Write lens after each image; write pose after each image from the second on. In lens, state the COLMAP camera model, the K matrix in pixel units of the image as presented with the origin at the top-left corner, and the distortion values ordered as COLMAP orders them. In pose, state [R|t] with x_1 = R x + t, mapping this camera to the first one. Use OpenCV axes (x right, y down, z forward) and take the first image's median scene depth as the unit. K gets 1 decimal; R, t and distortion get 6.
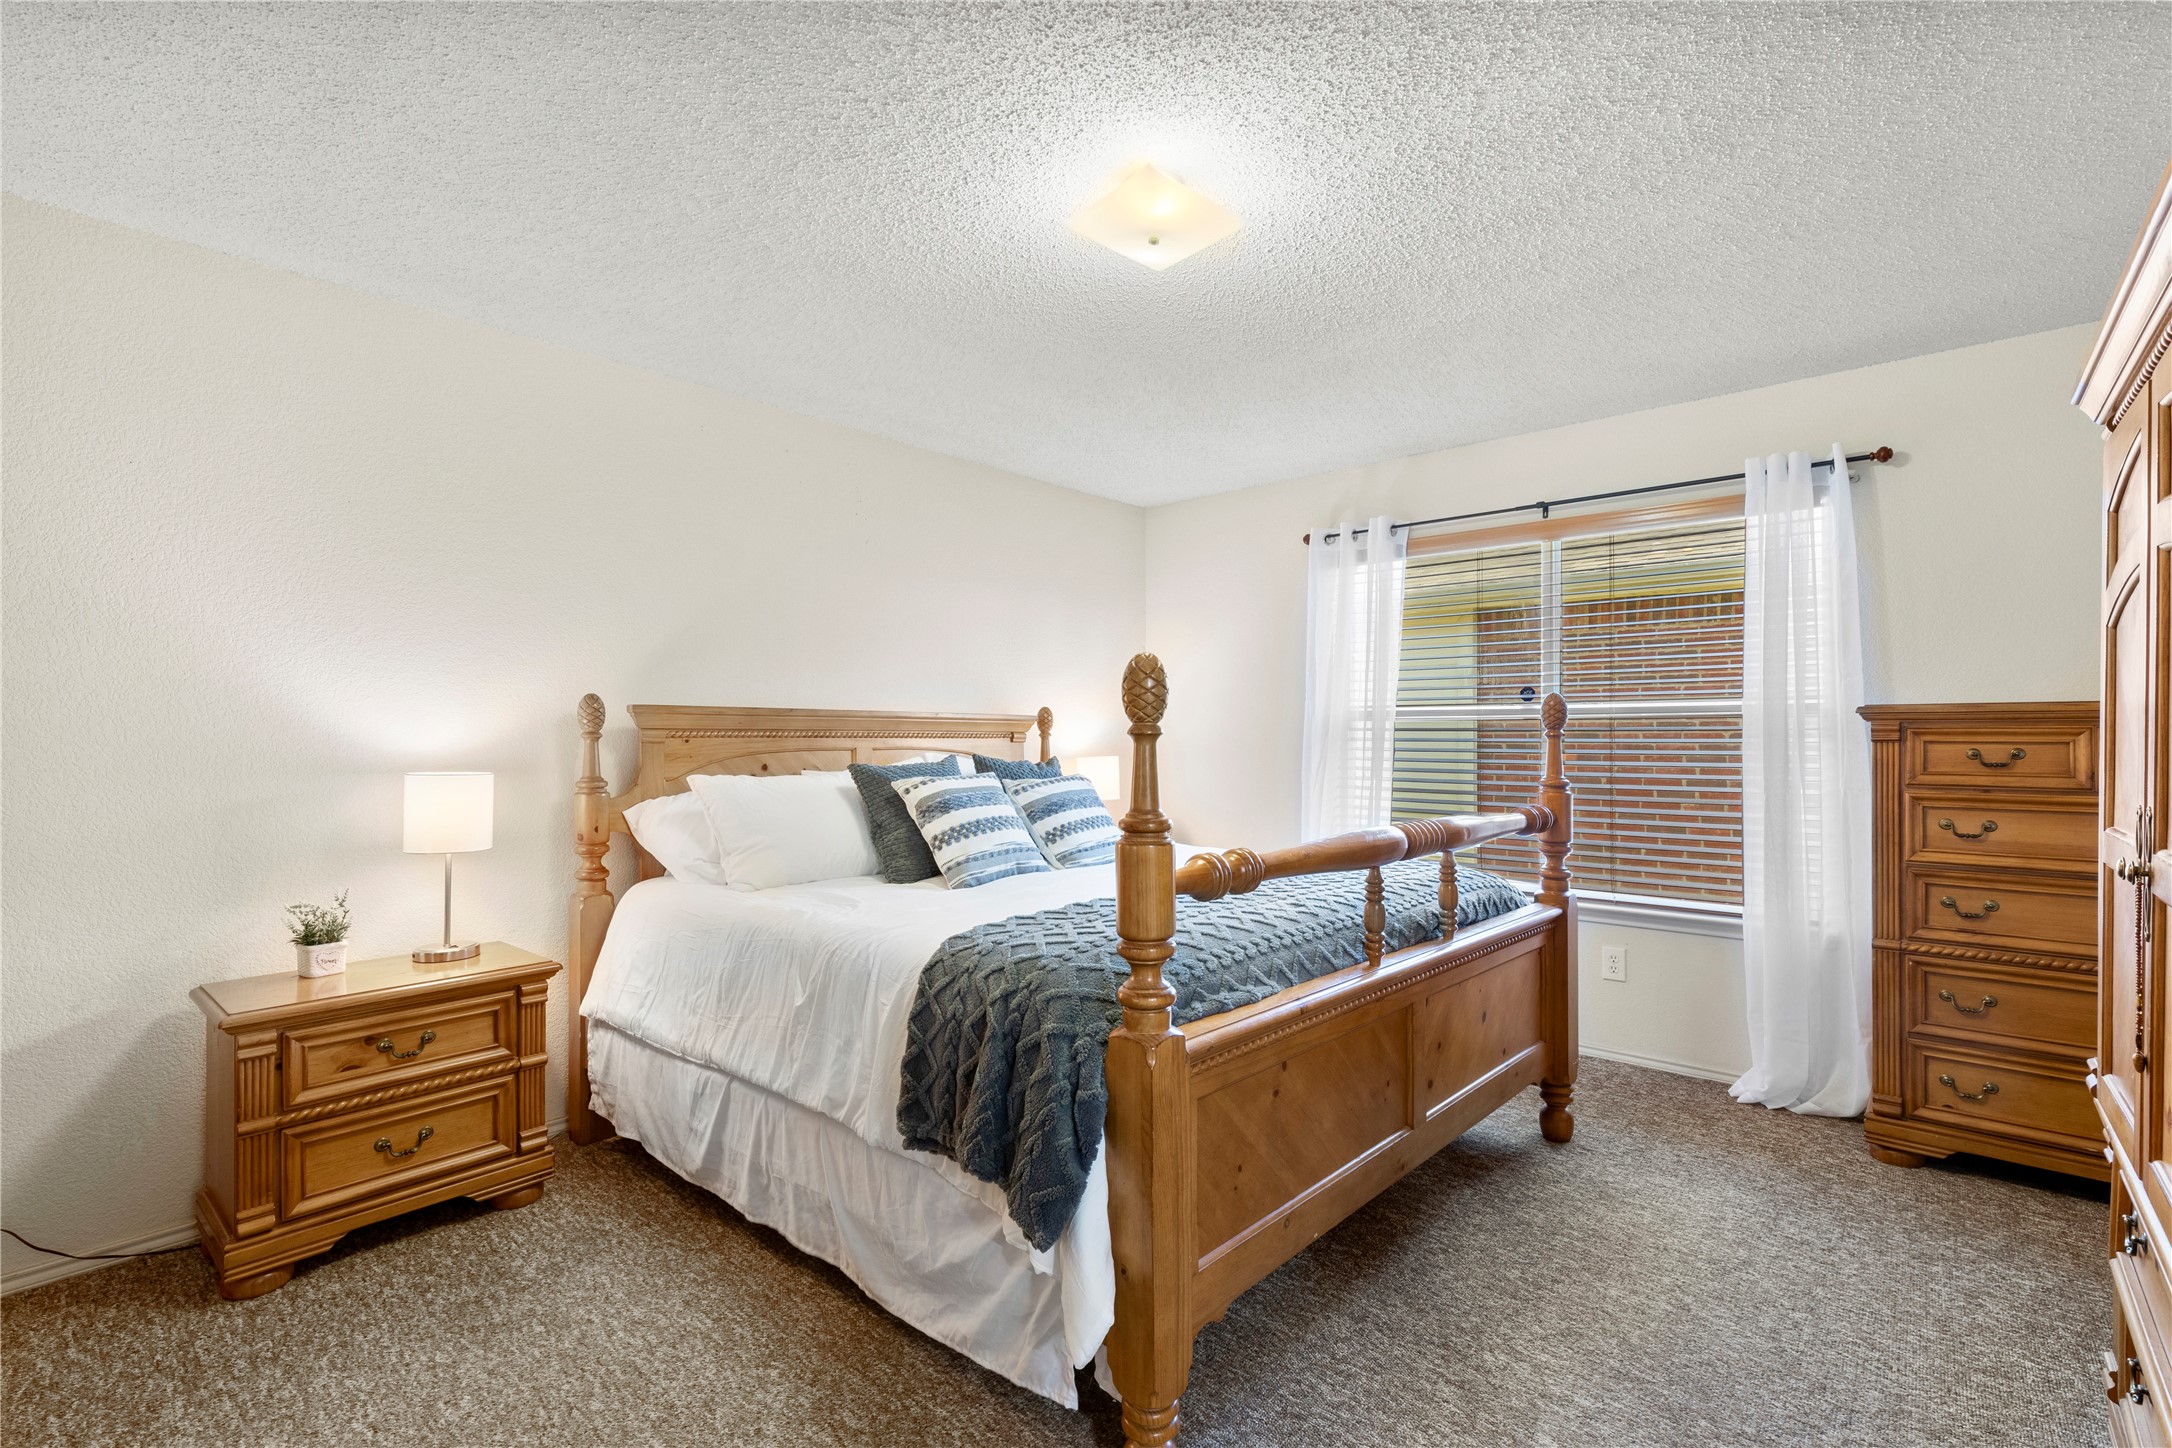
lens RADIAL K [[977.4, 0, 1091.4], [0, 977.4, 720.5], [0, 0, 1]] dist [0.001742, -0.000384]
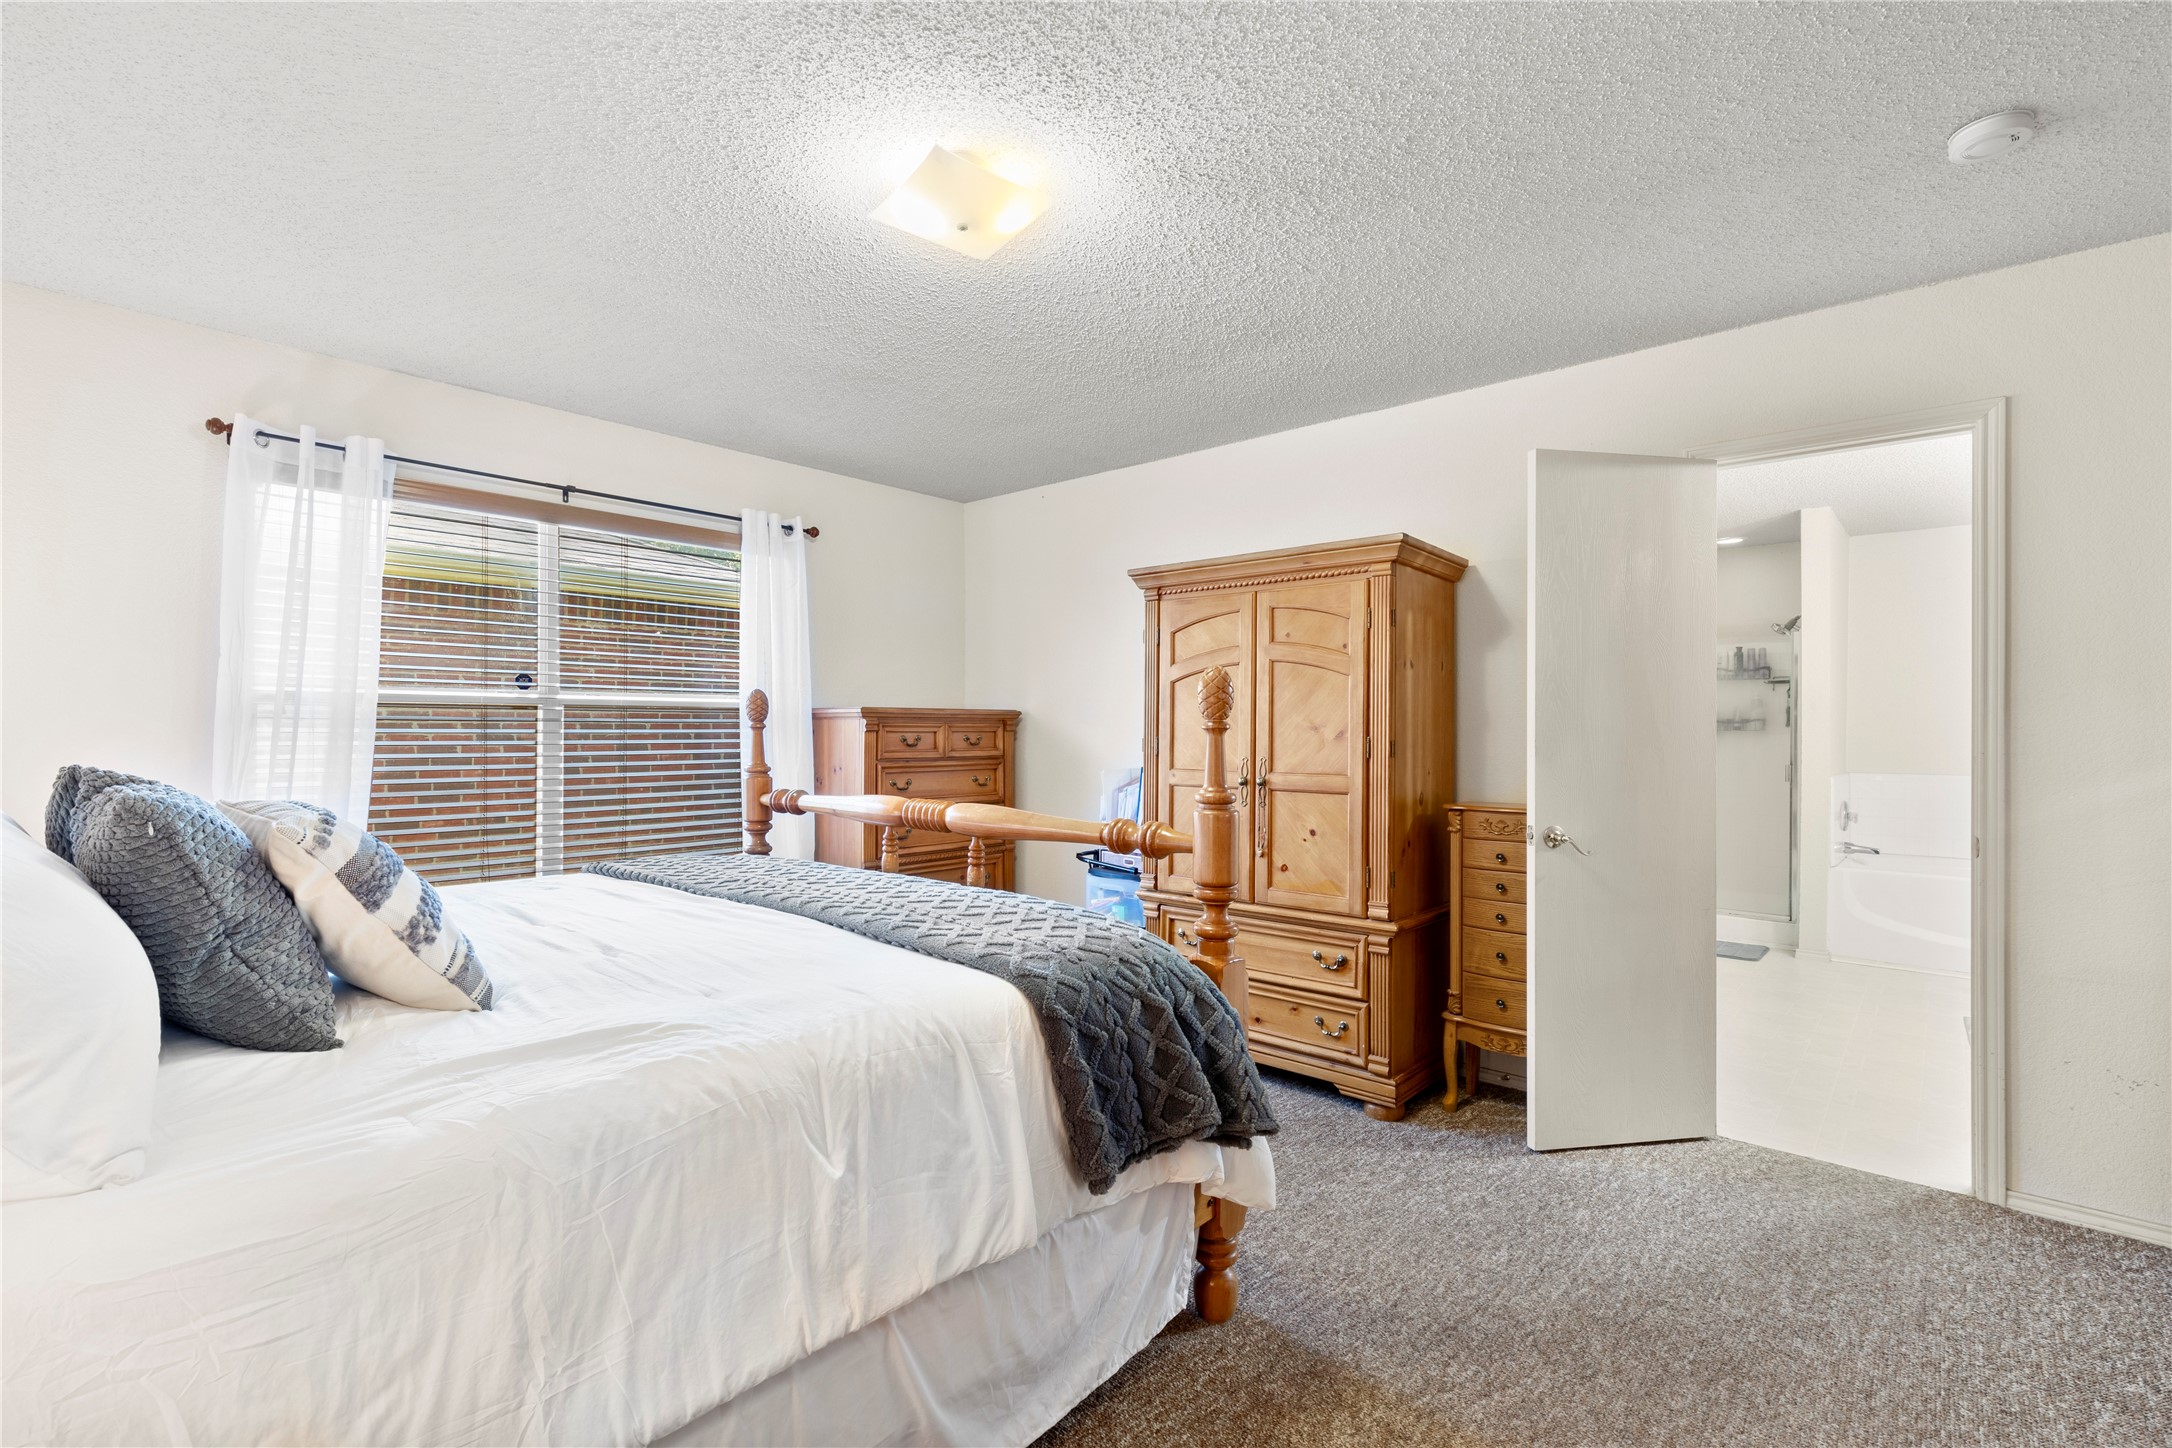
lens RADIAL K [[977.4, 0, 1073.2], [0, 977.4, 724.2], [0, 0, 1]] dist [0.001742, -0.000384]
pose [[0.009748, 0.002954, 0.999948, -0.535788], [-0.020850, 0.999779, -0.002750, 0.005991], [-0.999735, -0.020822, 0.009808, 0.514063]]
